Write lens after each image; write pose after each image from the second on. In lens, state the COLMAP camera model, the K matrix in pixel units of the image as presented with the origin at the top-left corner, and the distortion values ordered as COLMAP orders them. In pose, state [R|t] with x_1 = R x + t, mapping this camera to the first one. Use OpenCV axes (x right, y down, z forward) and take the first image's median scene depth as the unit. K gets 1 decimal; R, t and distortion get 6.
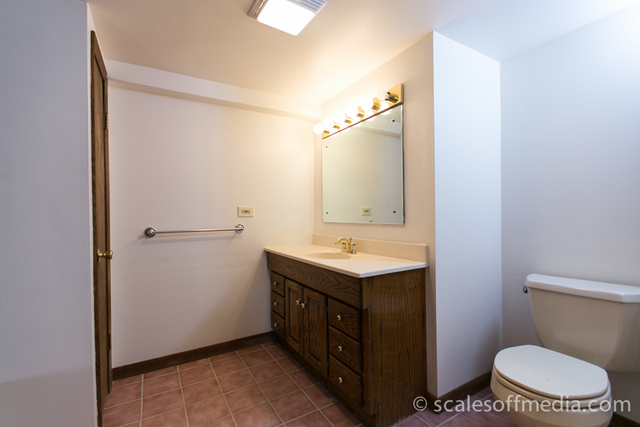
lens RADIAL K [[283.6, 0, 320.3], [0, 283.6, 213.0], [0, 0, 1]] dist [-0.000004, -0.000472]
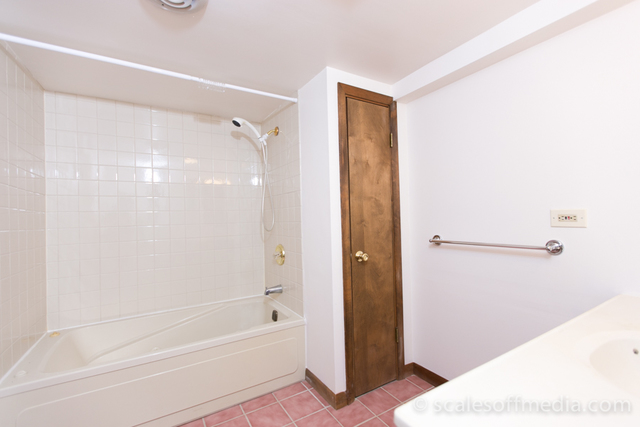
lens RADIAL K [[283.6, 0, 320.5], [0, 283.6, 214.6], [0, 0, 1]] dist [-0.000004, -0.000472]
pose [[0.006628, -0.000136, -0.999978, 0.286798], [0.017650, 0.999844, -0.000019, -0.019612], [0.999822, -0.017649, 0.006629, 0.528952]]
